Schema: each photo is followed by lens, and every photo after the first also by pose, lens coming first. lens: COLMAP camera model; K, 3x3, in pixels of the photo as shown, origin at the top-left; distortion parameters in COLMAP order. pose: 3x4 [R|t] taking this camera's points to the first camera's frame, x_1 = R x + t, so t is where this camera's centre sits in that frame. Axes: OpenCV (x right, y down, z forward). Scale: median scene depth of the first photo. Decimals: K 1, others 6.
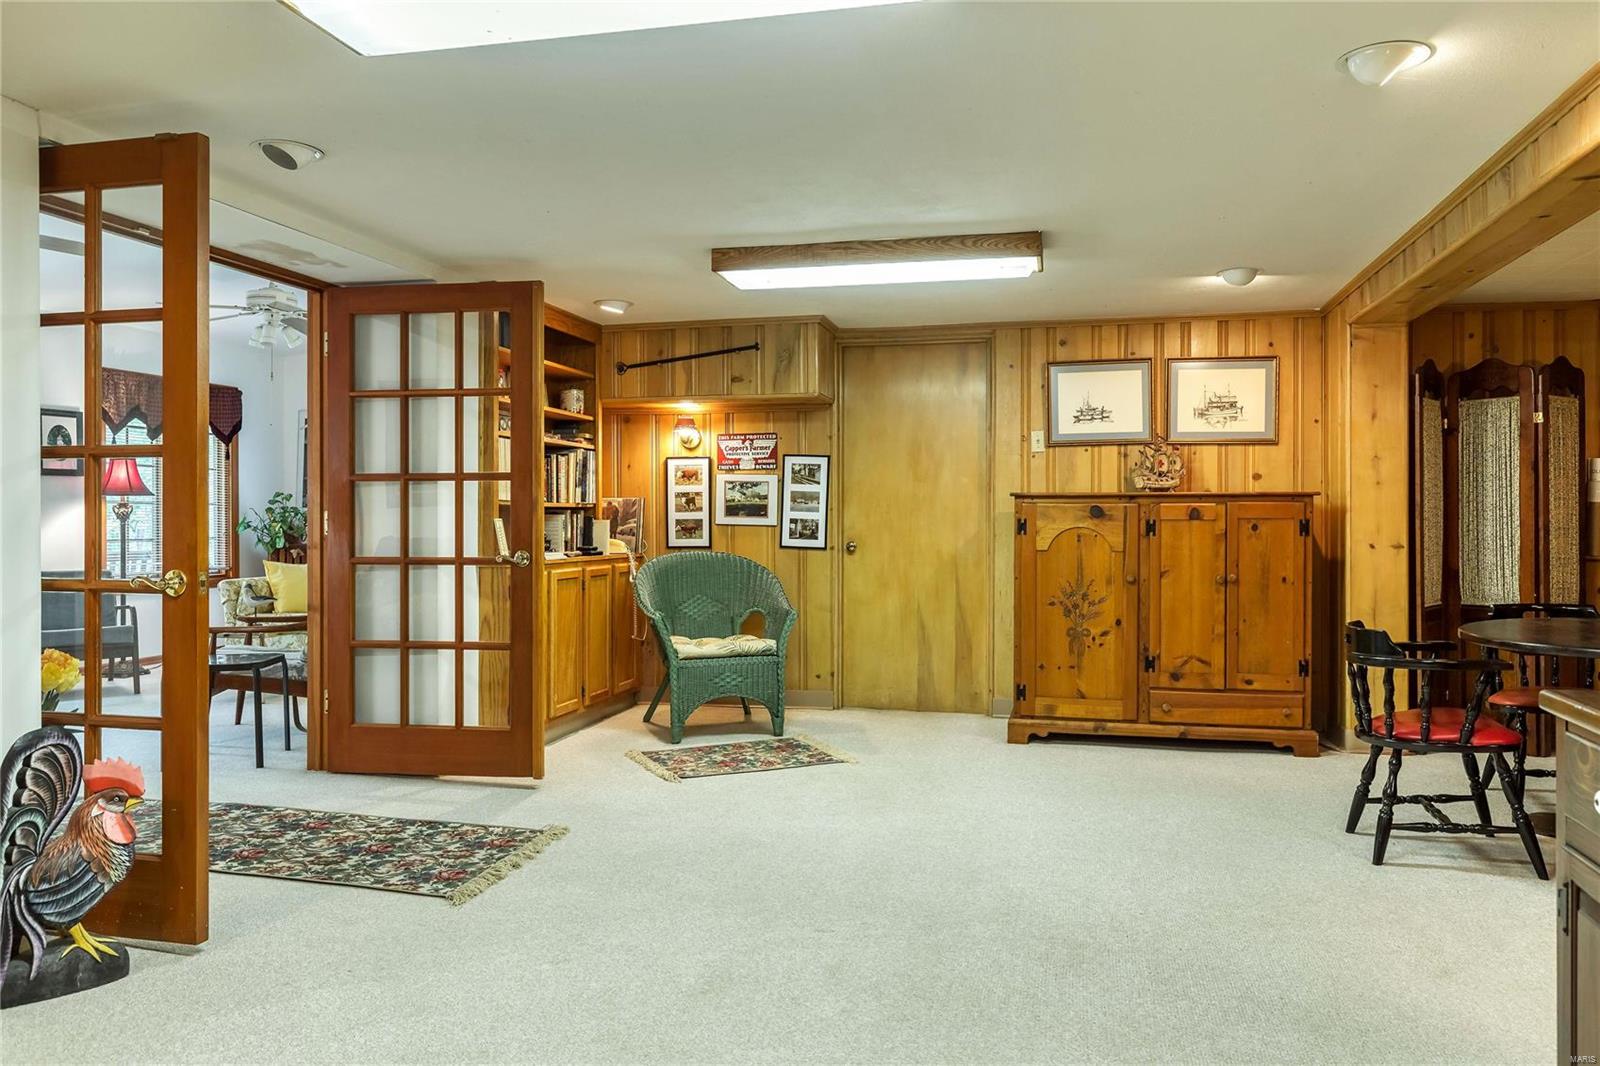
lens RADIAL K [[1170.4, 0, 800.1], [0, 1170.4, 522.2], [0, 0, 1]] dist [0.002514, -0.005953]
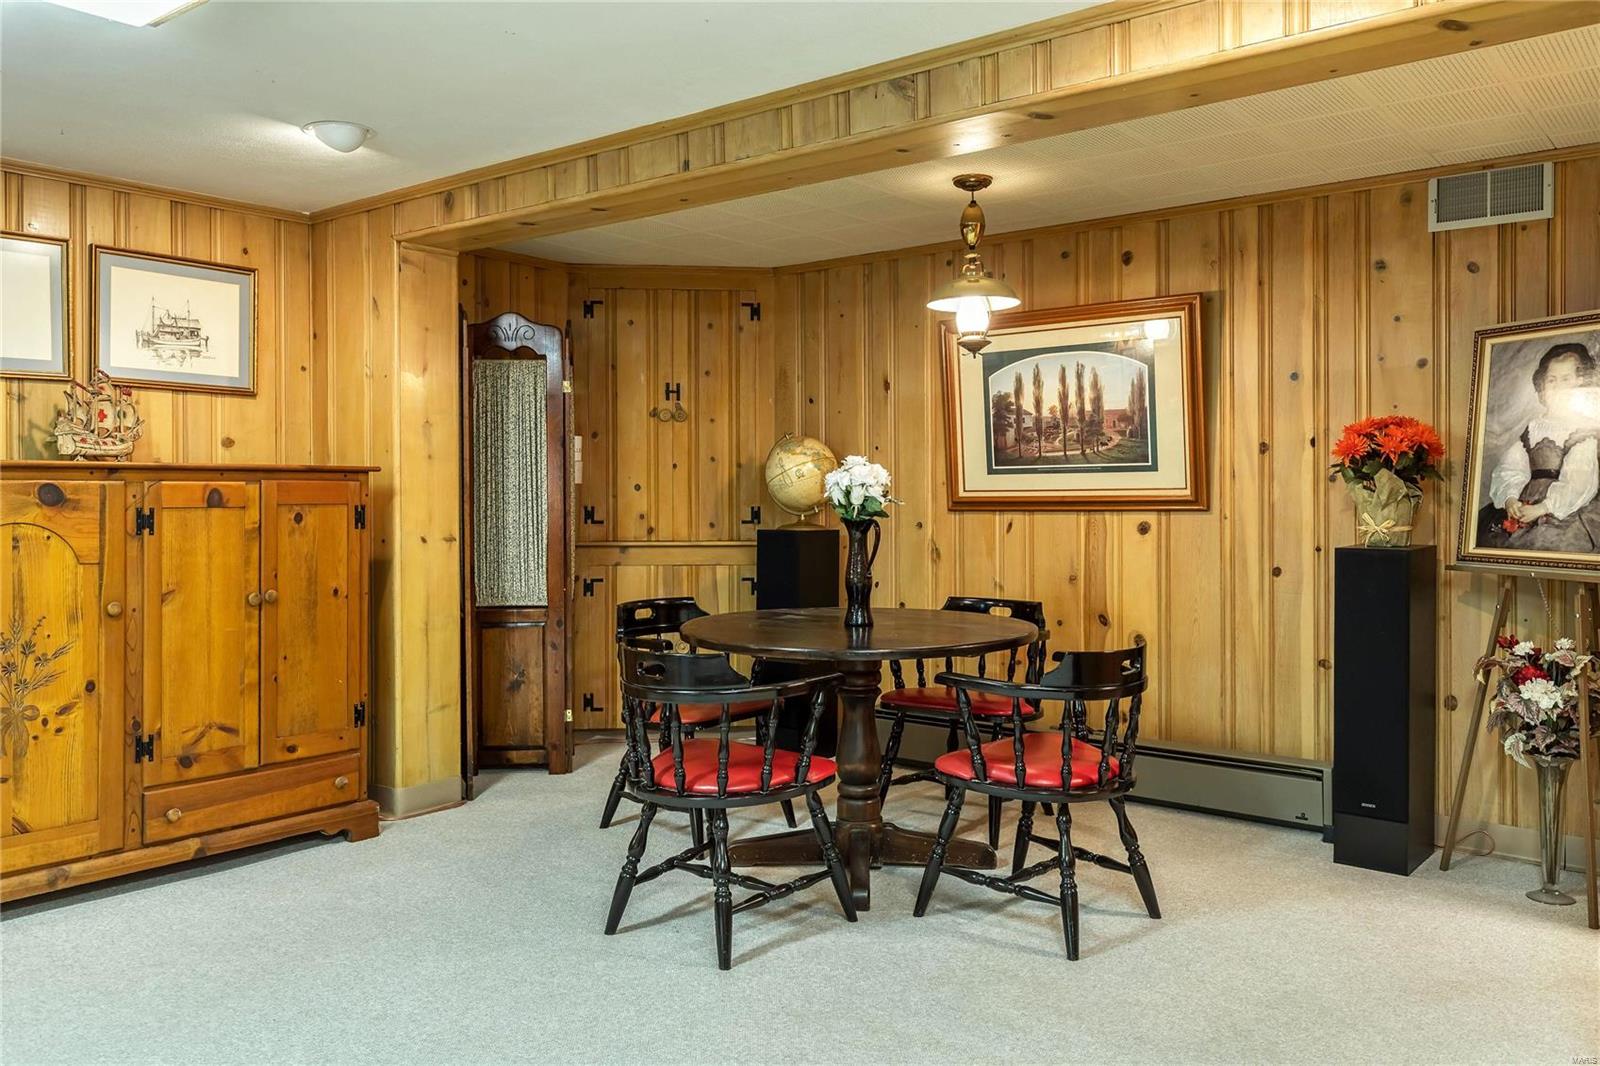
lens RADIAL K [[1270.1, 0, 821.3], [0, 1270.1, 503.0], [0, 0, 1]] dist [0.002095, -0.000016]
pose [[0.418873, -0.008121, 0.908008, -0.146833], [0.007728, 0.999956, 0.005379, -0.005549], [-0.908012, 0.004764, 0.418918, 0.413570]]
